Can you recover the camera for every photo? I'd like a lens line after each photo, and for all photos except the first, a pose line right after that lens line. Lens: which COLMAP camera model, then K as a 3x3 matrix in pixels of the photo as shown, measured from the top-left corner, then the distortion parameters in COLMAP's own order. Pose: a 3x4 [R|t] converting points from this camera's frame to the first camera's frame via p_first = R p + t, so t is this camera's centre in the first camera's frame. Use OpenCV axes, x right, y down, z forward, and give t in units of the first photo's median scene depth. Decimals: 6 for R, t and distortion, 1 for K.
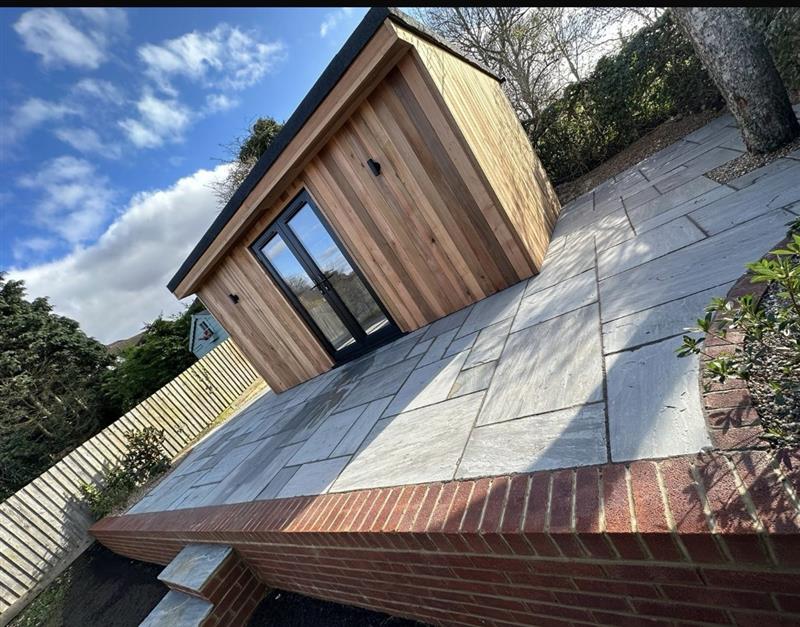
lens RADIAL K [[335.1, 0, 422.5], [0, 335.1, 324.2], [0, 0, 1]] dist [0.001375, -0.000383]
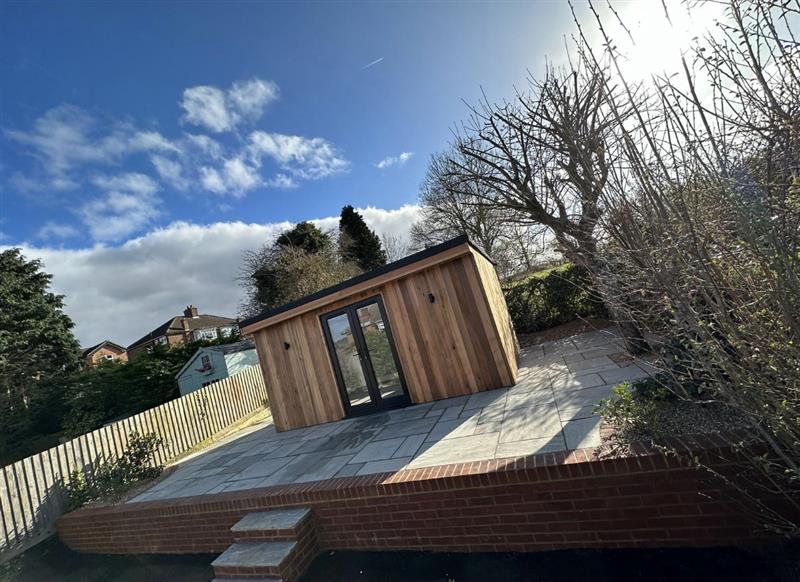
lens RADIAL K [[323.0, 0, 399.7], [0, 323.0, 297.2], [0, 0, 1]] dist [-0.000206, 0.000175]
pose [[0.956395, 0.288365, 0.046421, -0.266302], [-0.249264, 0.888672, -0.384877, 0.146653], [-0.152238, 0.356523, 0.921800, -0.358595]]
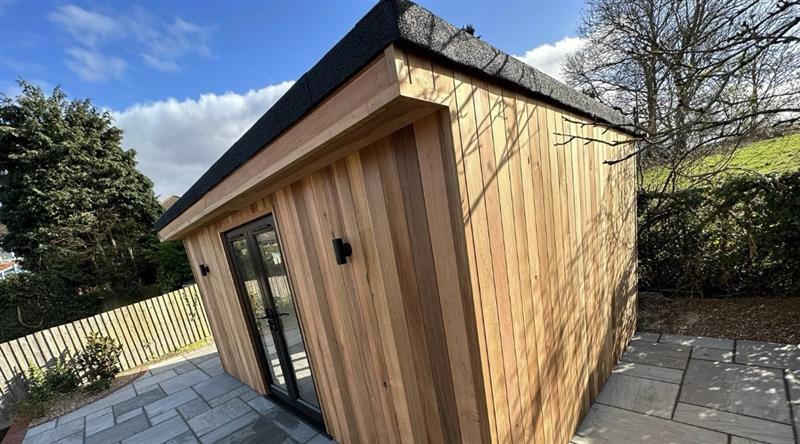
lens RADIAL K [[317.5, 0, 404.4], [0, 317.5, 298.0], [0, 0, 1]] dist [-0.000330, -0.000036]
pose [[0.886444, 0.437032, -0.152380, 0.063269], [-0.422618, 0.898527, 0.118505, -0.358209], [0.188708, -0.040650, 0.981192, 0.309528]]
